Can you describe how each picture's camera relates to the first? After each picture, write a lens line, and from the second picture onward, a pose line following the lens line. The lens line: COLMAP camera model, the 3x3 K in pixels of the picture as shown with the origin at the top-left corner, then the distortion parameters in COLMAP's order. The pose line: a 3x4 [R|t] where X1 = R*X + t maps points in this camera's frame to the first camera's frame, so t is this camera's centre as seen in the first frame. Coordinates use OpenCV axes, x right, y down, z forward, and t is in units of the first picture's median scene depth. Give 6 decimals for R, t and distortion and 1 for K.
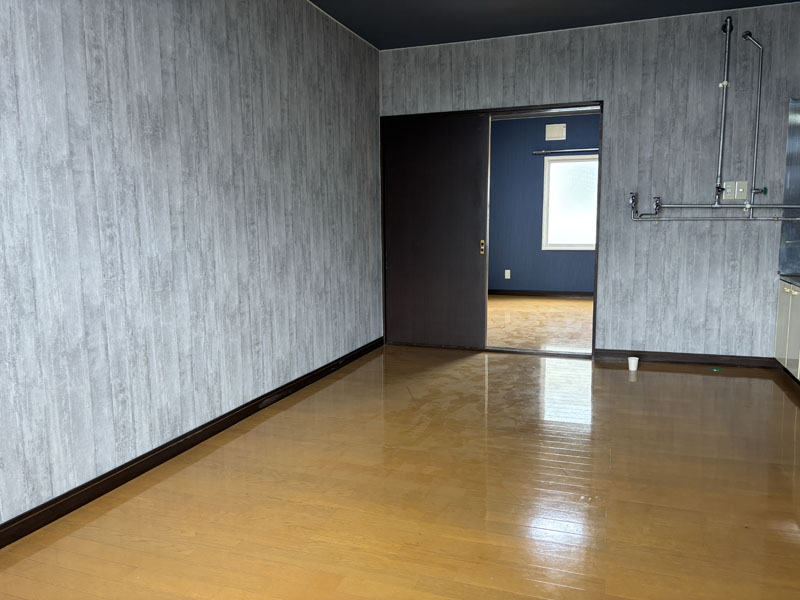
lens RADIAL K [[609.2, 0, 408.6], [0, 609.2, 301.7], [0, 0, 1]] dist [0.047346, -0.052714]
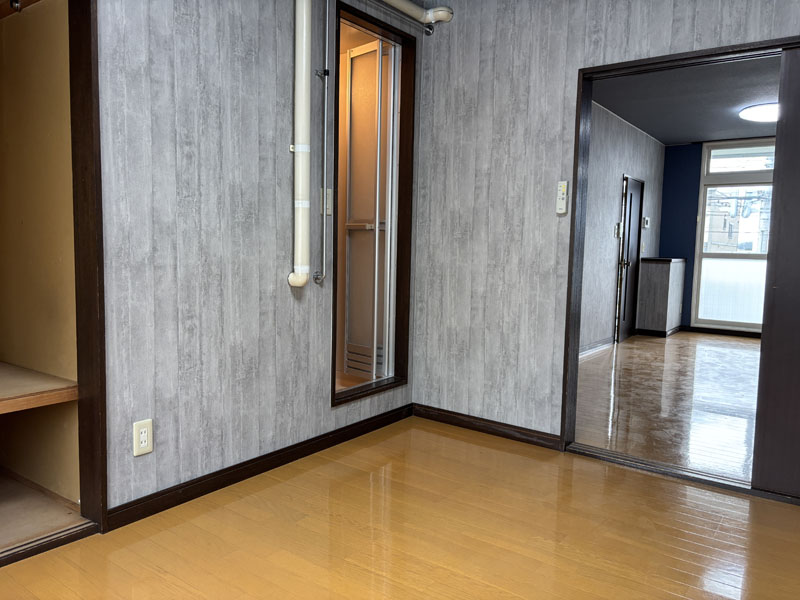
lens RADIAL K [[609.2, 0, 394.5], [0, 609.2, 297.8], [0, 0, 1]] dist [0.047346, -0.052714]
pose [[0.951543, 0.057370, -0.302118, 0.128178], [-0.071971, 0.996705, -0.037412, 0.131374], [0.298976, 0.057343, 0.952536, 0.188259]]
